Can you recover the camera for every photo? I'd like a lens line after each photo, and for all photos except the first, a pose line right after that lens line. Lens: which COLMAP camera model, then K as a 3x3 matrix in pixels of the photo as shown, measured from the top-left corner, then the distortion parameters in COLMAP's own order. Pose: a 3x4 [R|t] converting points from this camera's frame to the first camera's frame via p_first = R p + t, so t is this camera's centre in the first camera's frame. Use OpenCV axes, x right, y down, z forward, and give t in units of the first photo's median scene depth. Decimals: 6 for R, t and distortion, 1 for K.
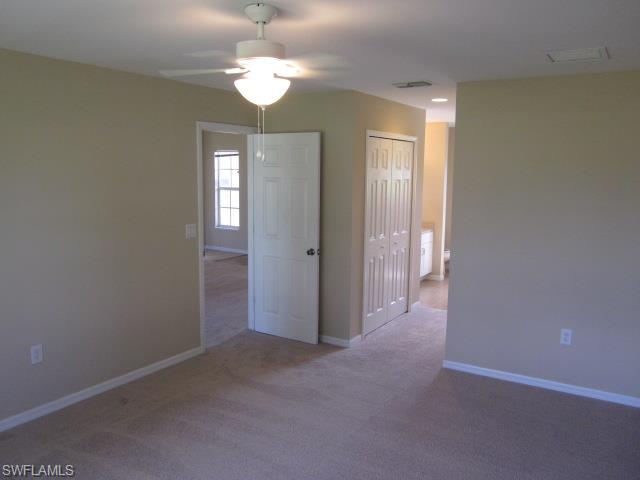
lens RADIAL K [[535.3, 0, 315.6], [0, 535.3, 242.0], [0, 0, 1]] dist [0.010206, 0.004555]
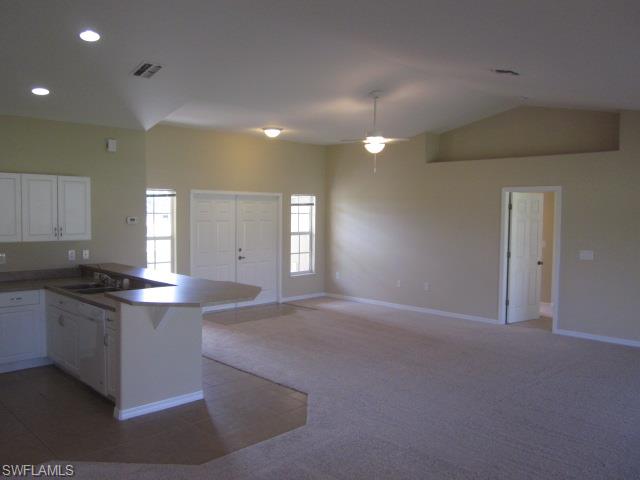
lens RADIAL K [[535.3, 0, 315.6], [0, 535.3, 242.0], [0, 0, 1]] dist [0.010206, 0.004555]
pose [[0.212578, -0.074801, 0.974277, -0.884186], [0.128042, 0.990601, 0.048116, -0.102490], [-0.968719, 0.114520, 0.220157, 0.612167]]
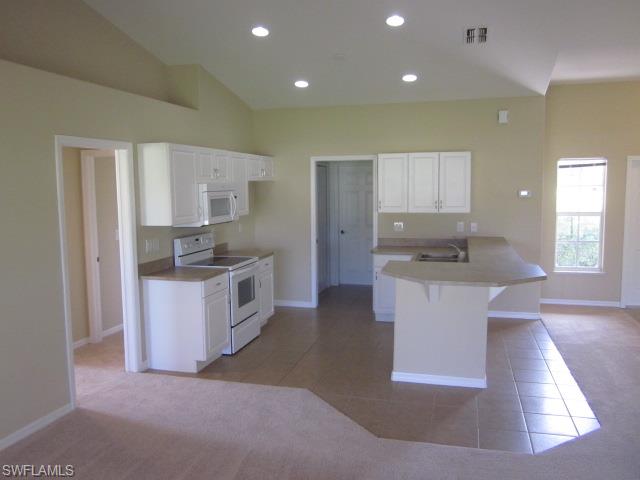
lens RADIAL K [[535.3, 0, 315.6], [0, 535.3, 242.0], [0, 0, 1]] dist [0.010206, 0.004555]
pose [[0.940892, -0.065051, 0.332402, -0.727052], [0.075142, 0.997018, -0.017580, -0.077417], [-0.330267, 0.041518, 0.942974, 0.467913]]
